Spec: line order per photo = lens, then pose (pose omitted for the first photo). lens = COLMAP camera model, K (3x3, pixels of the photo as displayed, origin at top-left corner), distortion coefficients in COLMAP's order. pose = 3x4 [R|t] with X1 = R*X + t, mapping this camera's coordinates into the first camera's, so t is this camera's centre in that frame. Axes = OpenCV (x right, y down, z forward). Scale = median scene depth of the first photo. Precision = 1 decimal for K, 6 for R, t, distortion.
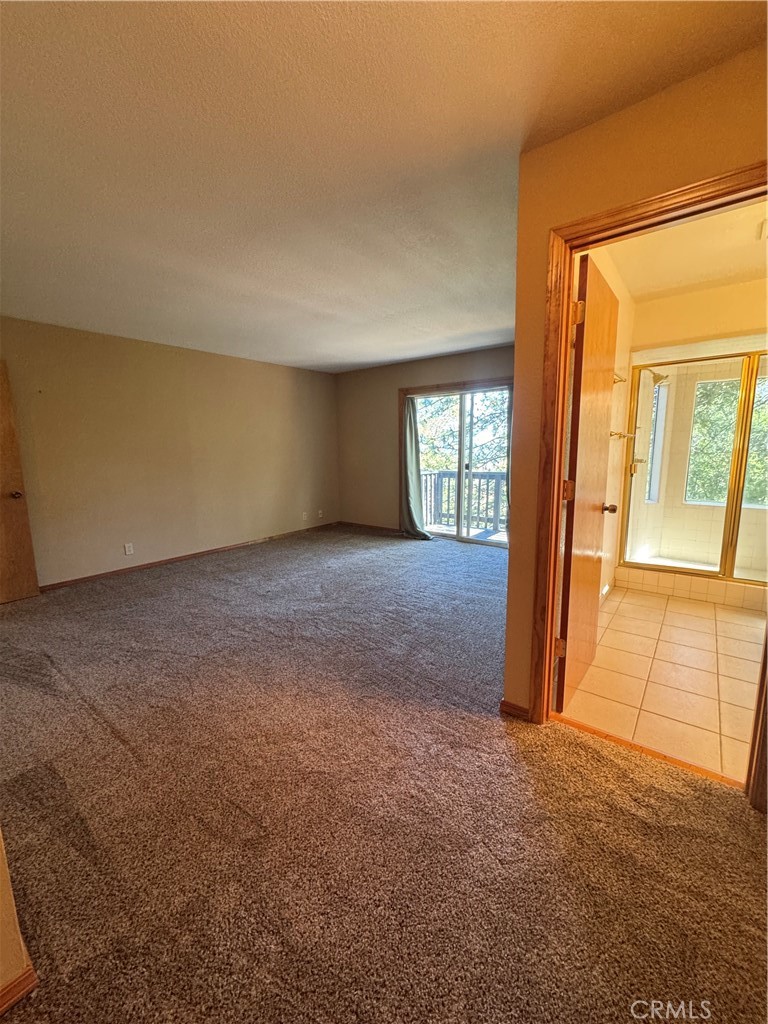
lens RADIAL K [[412.2, 0, 381.1], [0, 412.2, 509.1], [0, 0, 1]] dist [-0.003876, -0.000362]
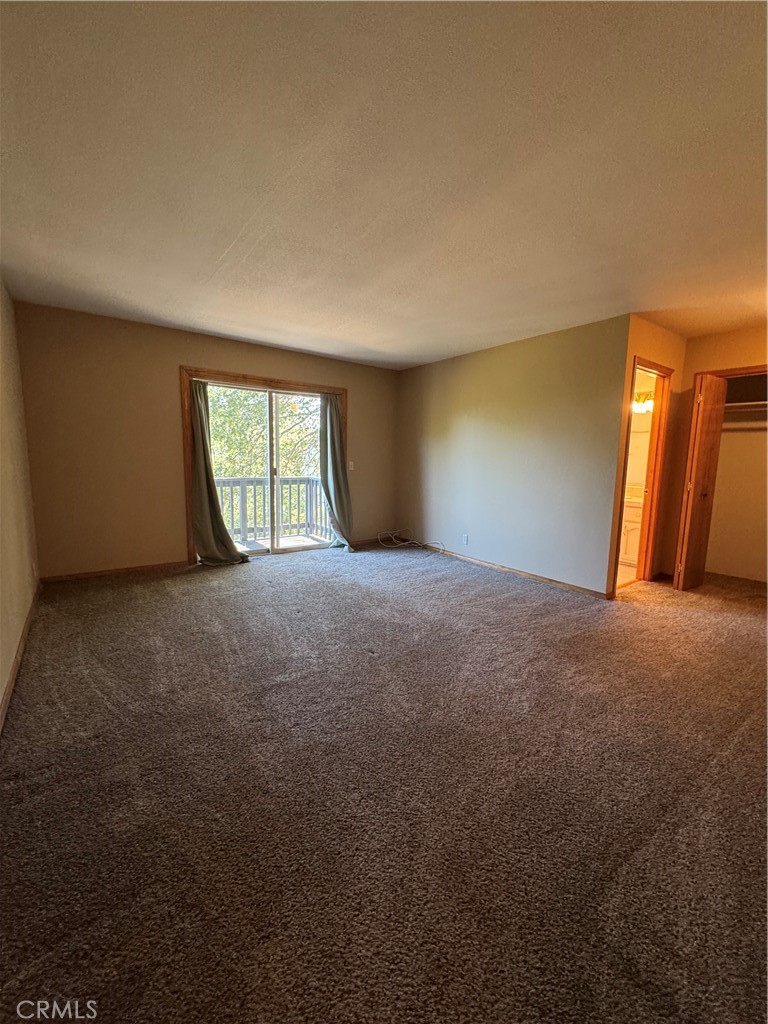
lens RADIAL K [[412.2, 0, 383.4], [0, 412.2, 519.3], [0, 0, 1]] dist [-0.003876, -0.000362]
pose [[0.272569, -0.124922, 0.953992, -0.640932], [0.122185, 0.988001, 0.094466, -0.058449], [-0.954346, 0.090815, 0.284562, 0.533299]]
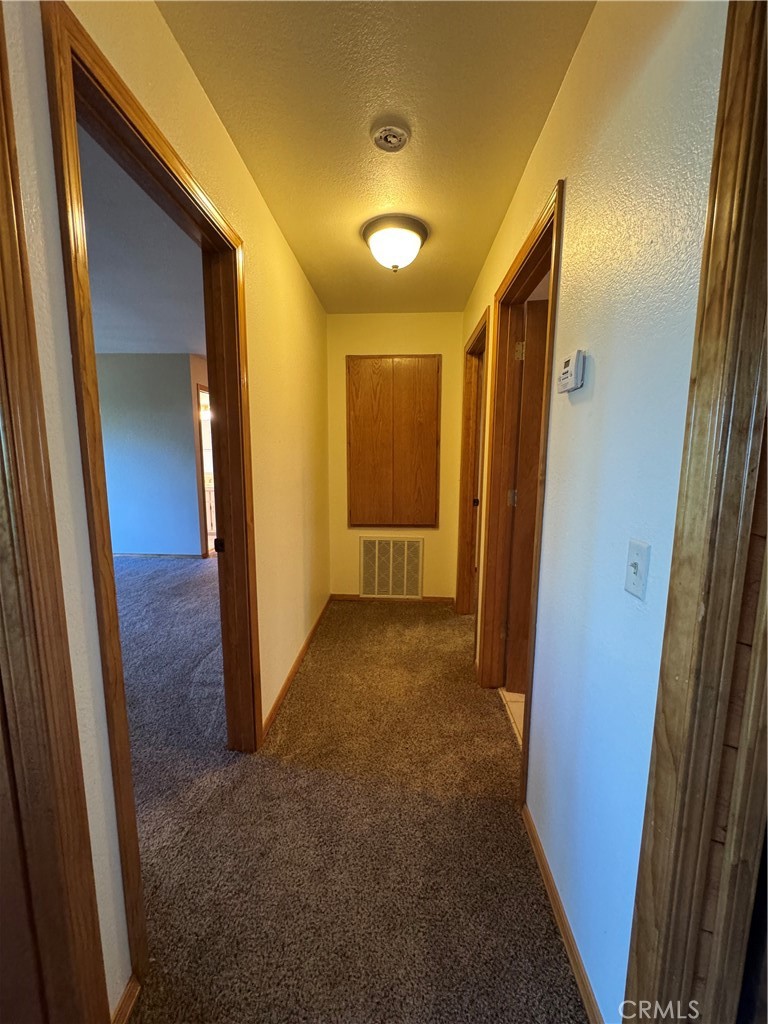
lens RADIAL K [[412.2, 0, 379.9], [0, 412.2, 511.6], [0, 0, 1]] dist [-0.003876, -0.000362]
pose [[-0.569561, -0.106734, 0.814989, -0.902586], [0.120645, 0.969938, 0.211341, -0.072630], [-0.813047, 0.218696, -0.539562, 0.541205]]
